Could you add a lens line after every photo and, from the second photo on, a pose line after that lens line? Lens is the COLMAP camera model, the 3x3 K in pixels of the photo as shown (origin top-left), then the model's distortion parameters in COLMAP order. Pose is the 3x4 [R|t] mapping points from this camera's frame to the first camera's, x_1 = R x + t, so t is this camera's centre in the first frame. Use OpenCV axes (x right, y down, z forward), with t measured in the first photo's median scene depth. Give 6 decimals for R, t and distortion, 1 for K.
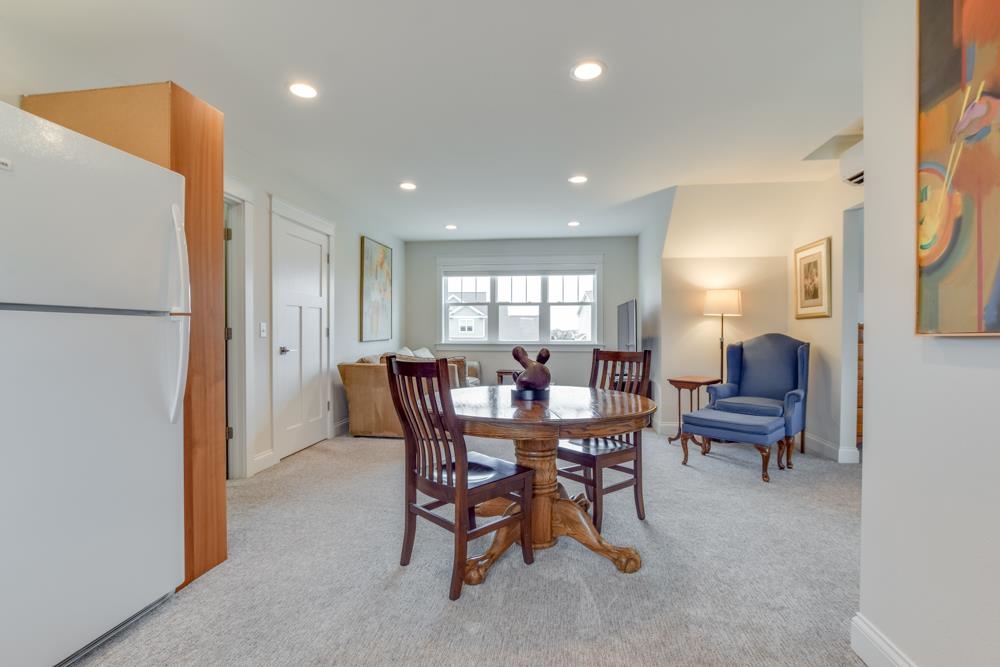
lens RADIAL K [[451.1, 0, 500.0], [0, 451.1, 333.5], [0, 0, 1]] dist [-0.031164, 0.007913]
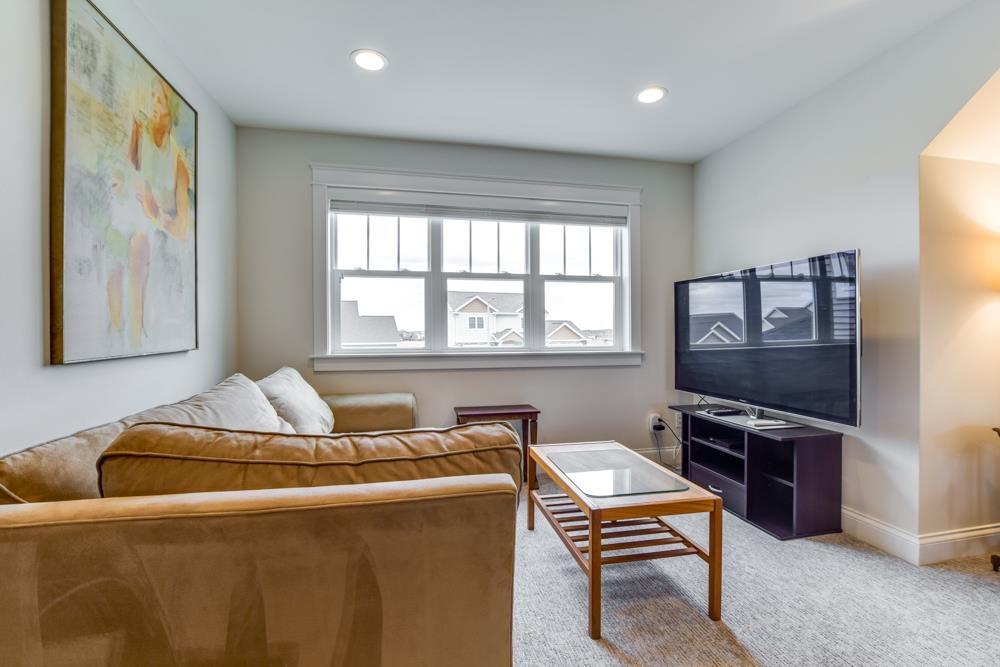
lens RADIAL K [[451.1, 0, 500.0], [0, 451.1, 333.5], [0, 0, 1]] dist [-0.031164, 0.007913]
pose [[0.946329, -0.007572, 0.323117, -0.109690], [0.007486, 0.999971, 0.001509, -0.000235], [-0.323119, 0.000991, 0.946358, 0.513188]]
